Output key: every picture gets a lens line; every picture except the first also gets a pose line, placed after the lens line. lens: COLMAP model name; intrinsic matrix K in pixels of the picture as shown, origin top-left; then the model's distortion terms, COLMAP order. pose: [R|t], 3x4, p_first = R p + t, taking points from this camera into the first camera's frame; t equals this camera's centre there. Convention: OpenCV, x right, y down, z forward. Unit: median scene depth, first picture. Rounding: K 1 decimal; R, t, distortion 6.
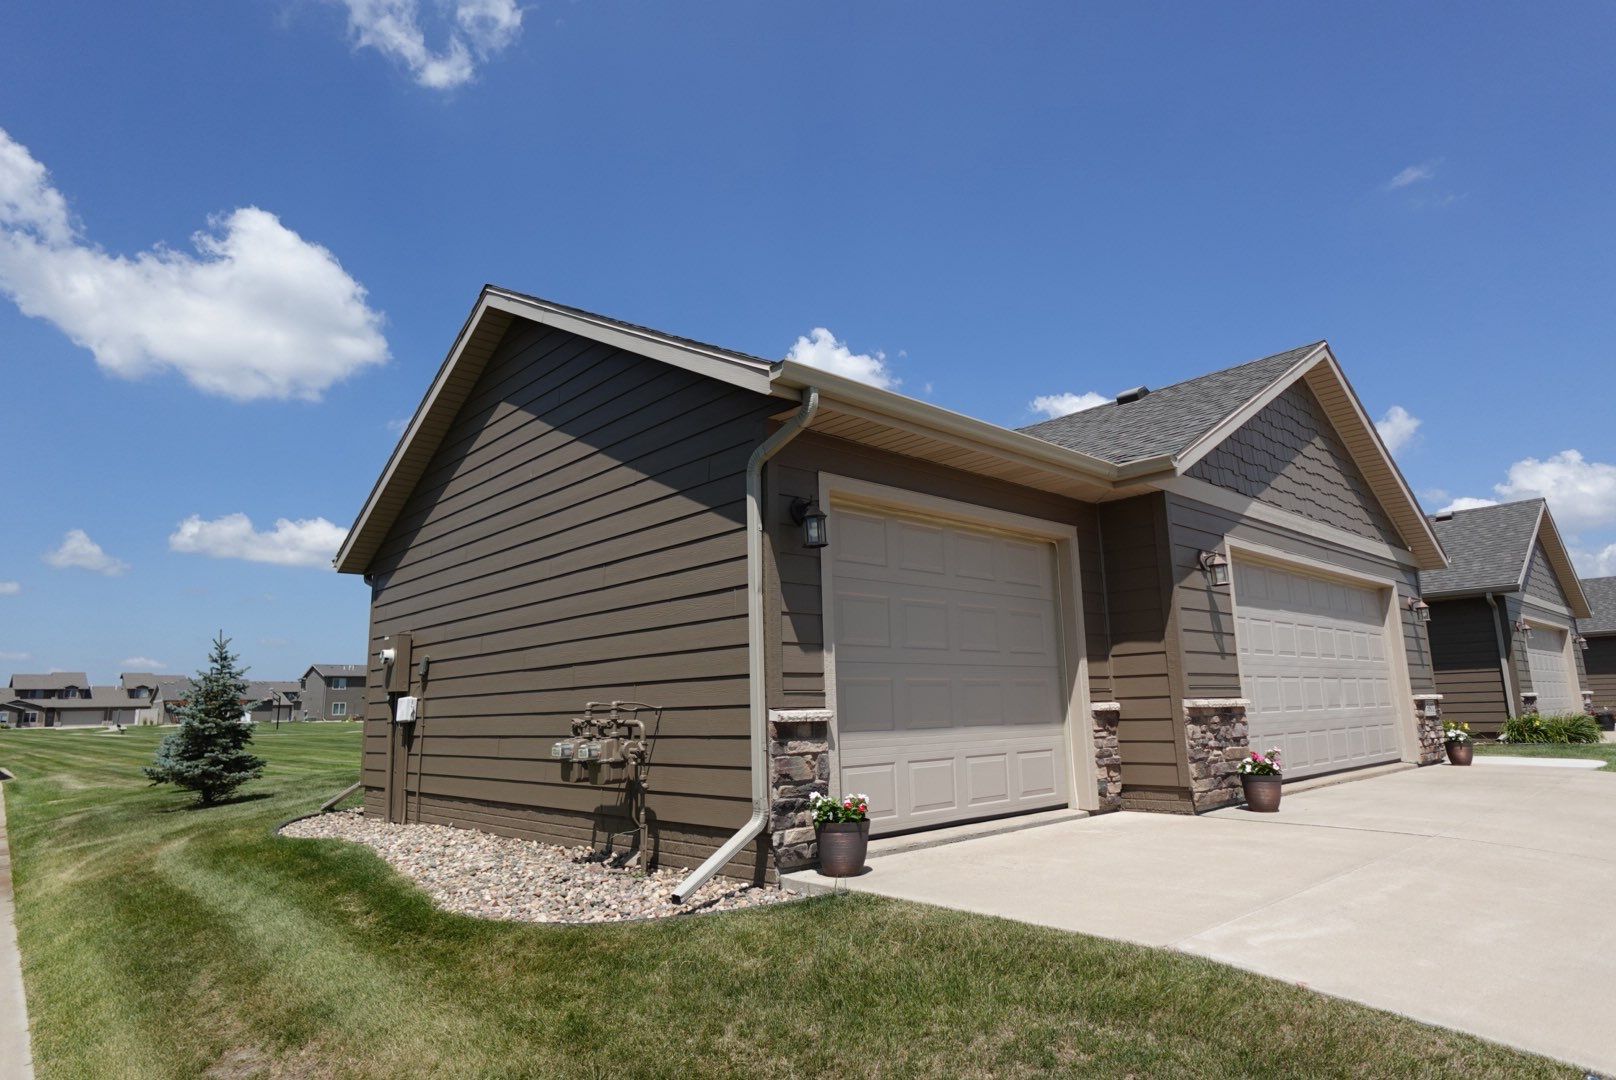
lens RADIAL K [[917.8, 0, 838.7], [0, 917.8, 537.4], [0, 0, 1]] dist [-0.030524, 0.020881]
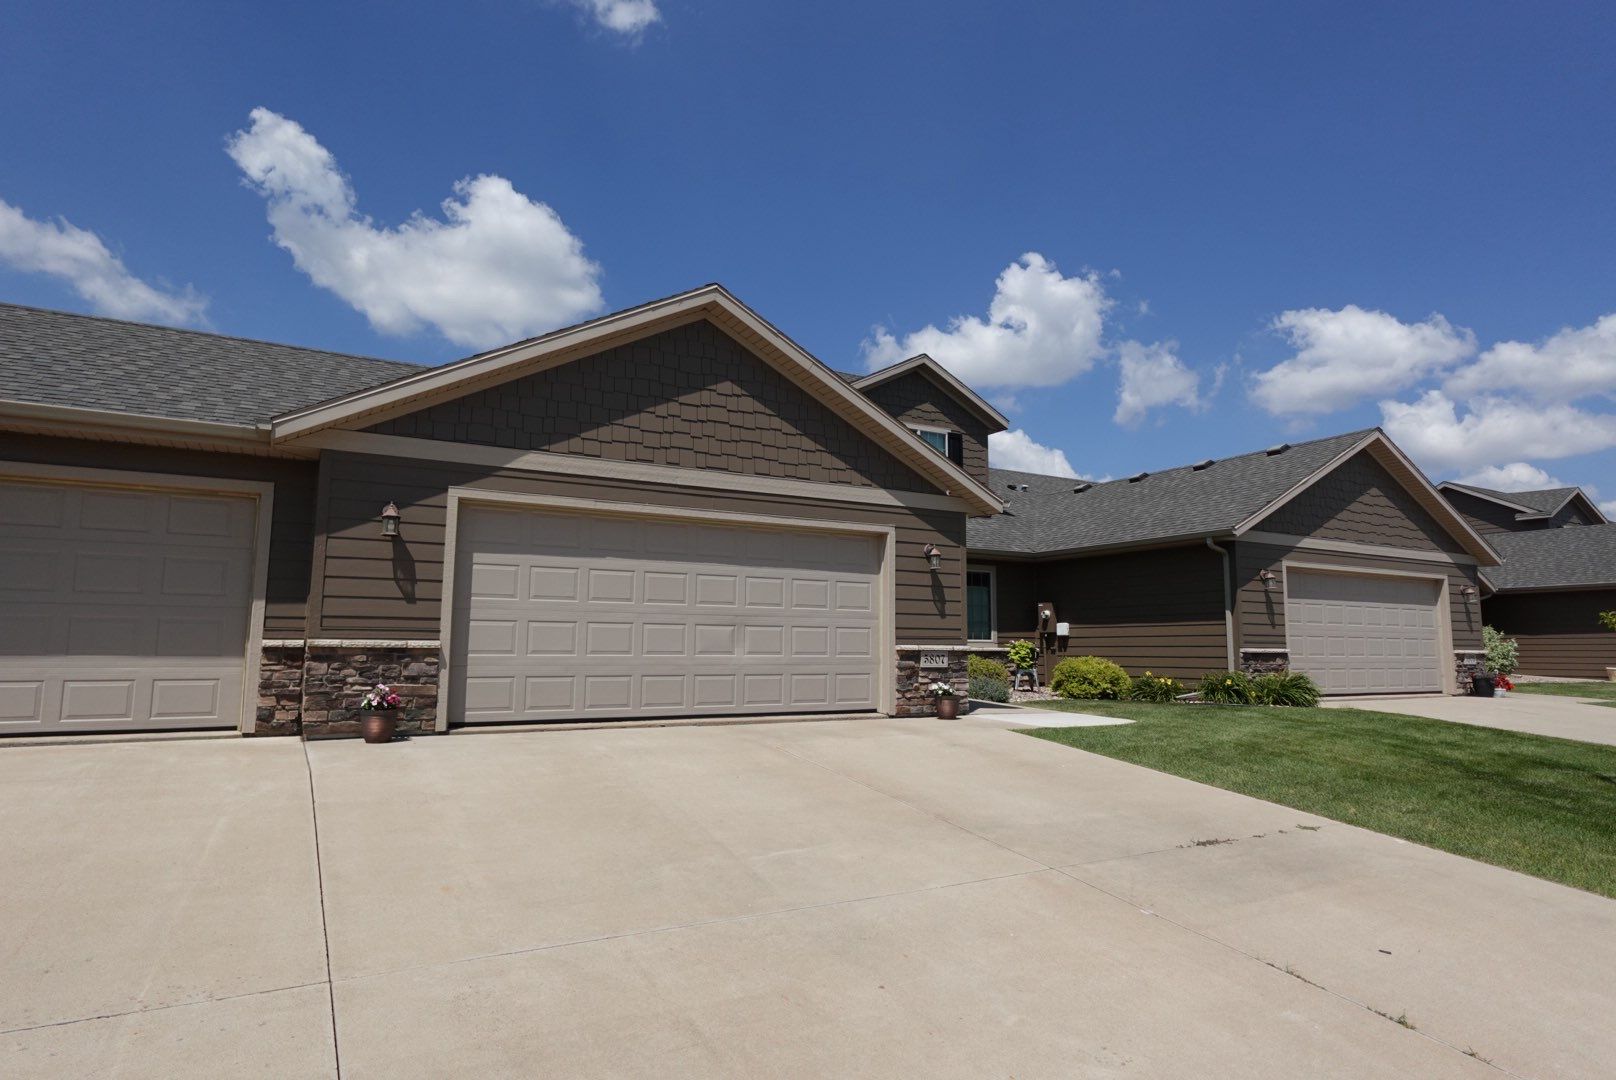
lens RADIAL K [[917.8, 0, 838.7], [0, 917.8, 537.4], [0, 0, 1]] dist [-0.030524, 0.020881]
pose [[0.974695, 0.005992, -0.223457, 0.555522], [0.010177, 0.997415, 0.071138, -0.007993], [0.223305, -0.071612, 0.972114, 0.035089]]
